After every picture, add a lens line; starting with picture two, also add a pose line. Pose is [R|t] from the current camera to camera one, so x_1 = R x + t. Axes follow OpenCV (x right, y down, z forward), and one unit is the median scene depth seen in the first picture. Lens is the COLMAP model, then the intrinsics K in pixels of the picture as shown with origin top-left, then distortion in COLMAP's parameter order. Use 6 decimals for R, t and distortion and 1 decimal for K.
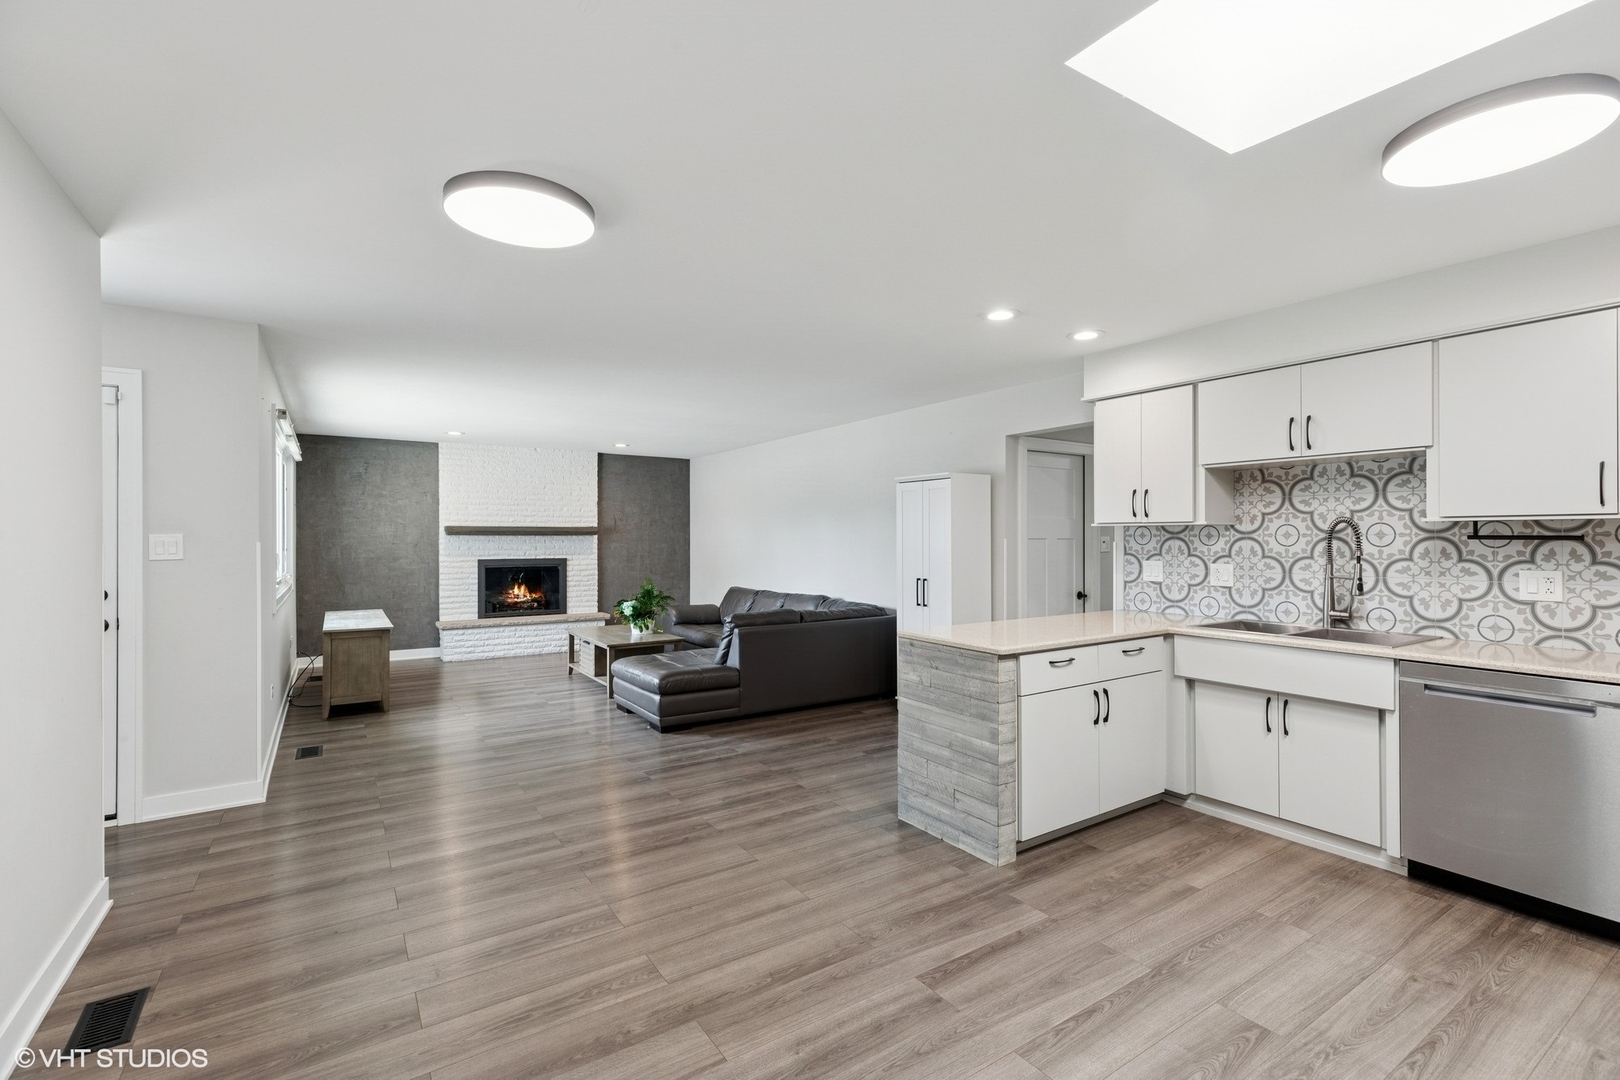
lens RADIAL K [[720.1, 0, 805.6], [0, 720.1, 539.3], [0, 0, 1]] dist [0.005376, 0.000248]
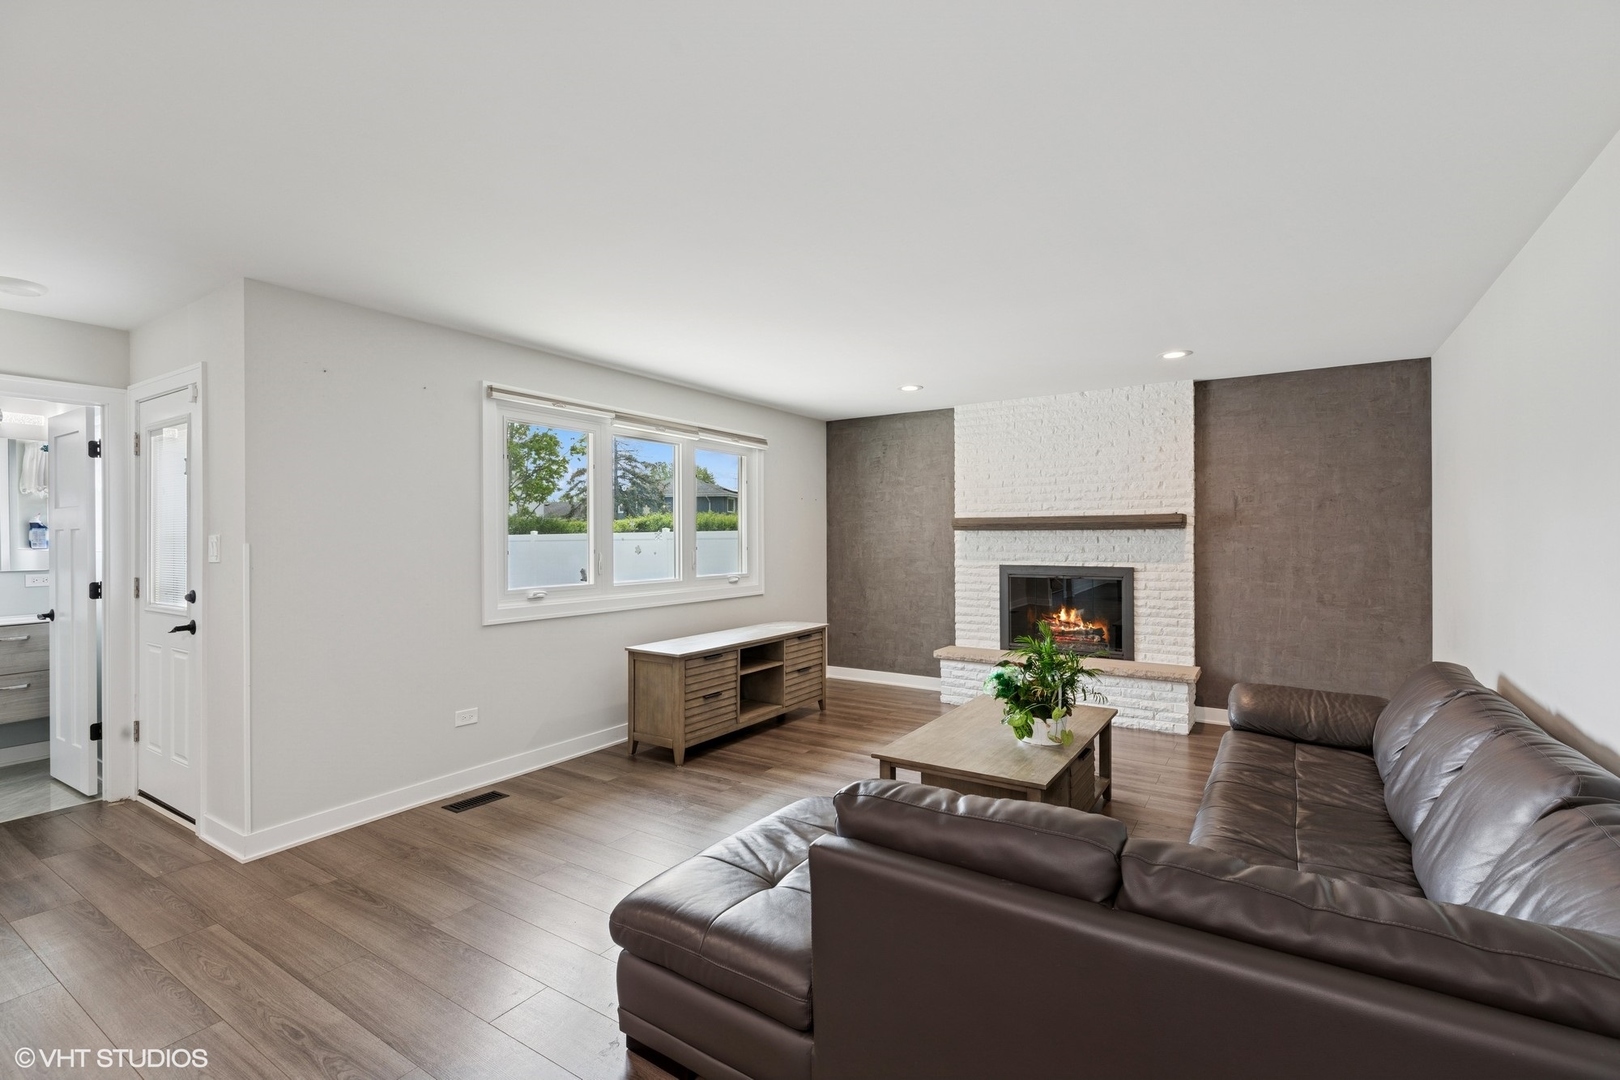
lens RADIAL K [[720.1, 0, 807.8], [0, 720.1, 539.6], [0, 0, 1]] dist [0.005376, 0.000248]
pose [[0.405598, 0.004500, -0.914040, 0.111435], [0.003372, 0.999974, 0.006419, -0.001857], [0.914045, -0.005686, 0.405572, 0.550088]]
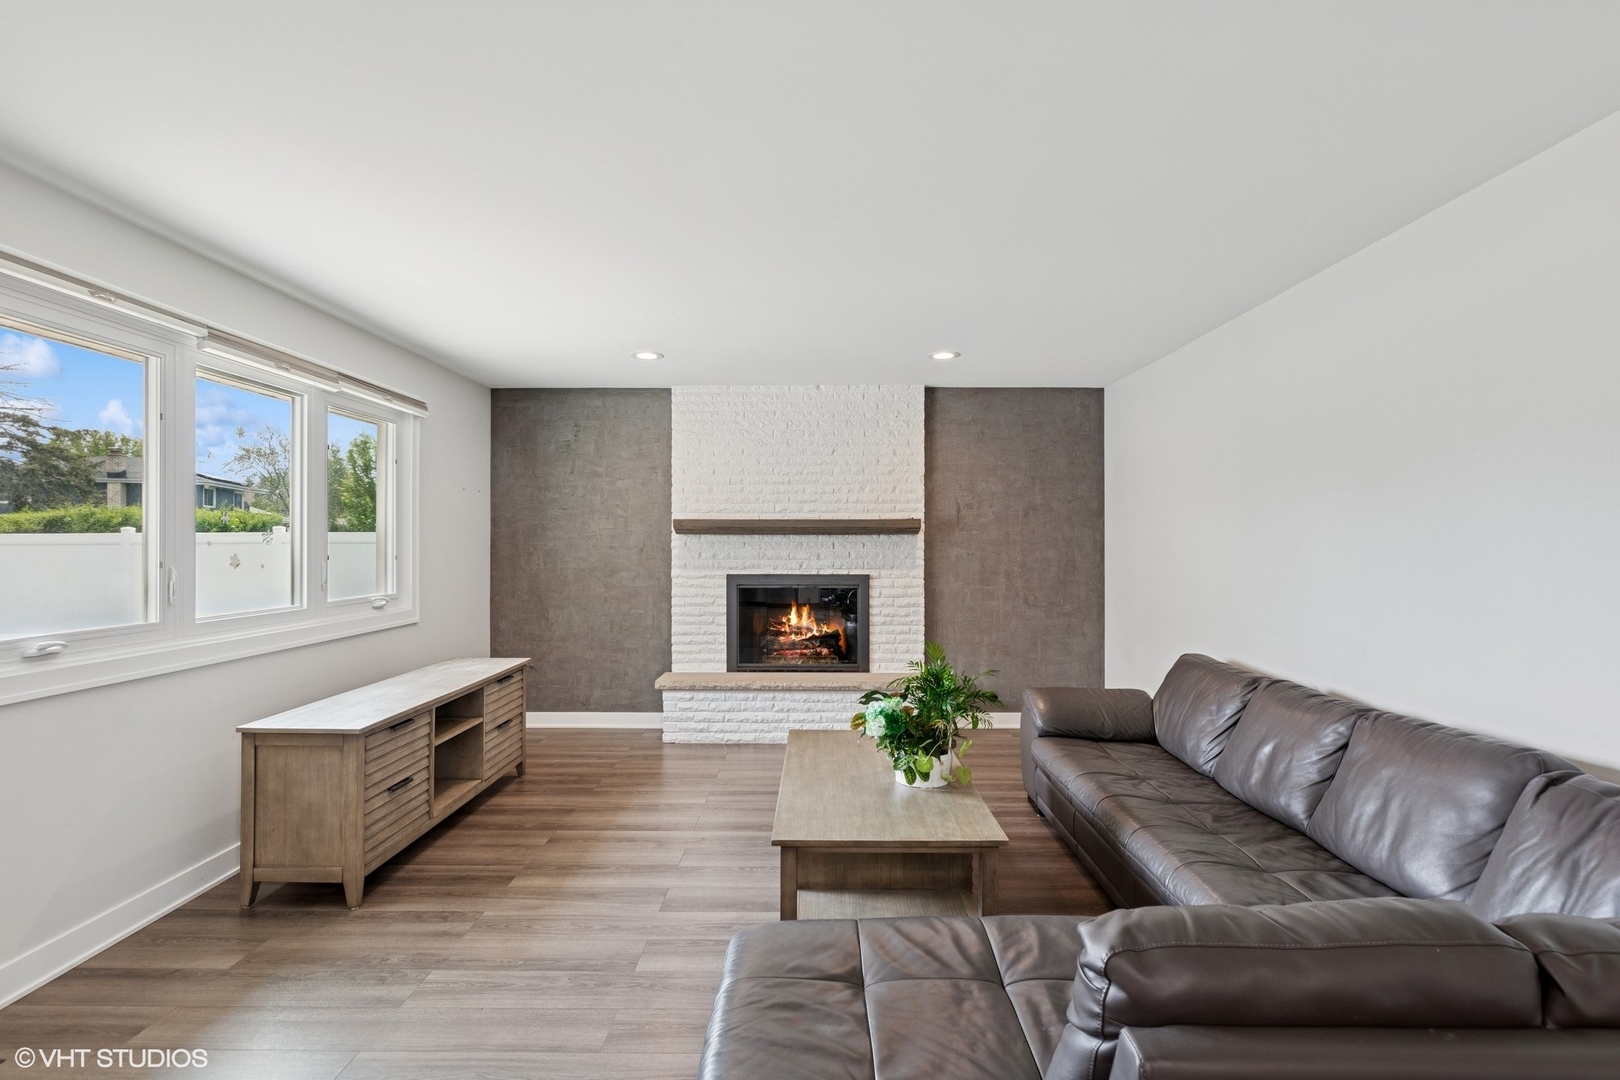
lens RADIAL K [[773.9, 0, 812.2], [0, 773.9, 538.9], [0, 0, 1]] dist [-0.003342, 0.000262]
pose [[0.834763, 0.000887, -0.550609, -0.035205], [-0.001894, 0.999997, -0.001261, -0.001313], [0.550606, 0.002095, 0.834762, 0.499297]]
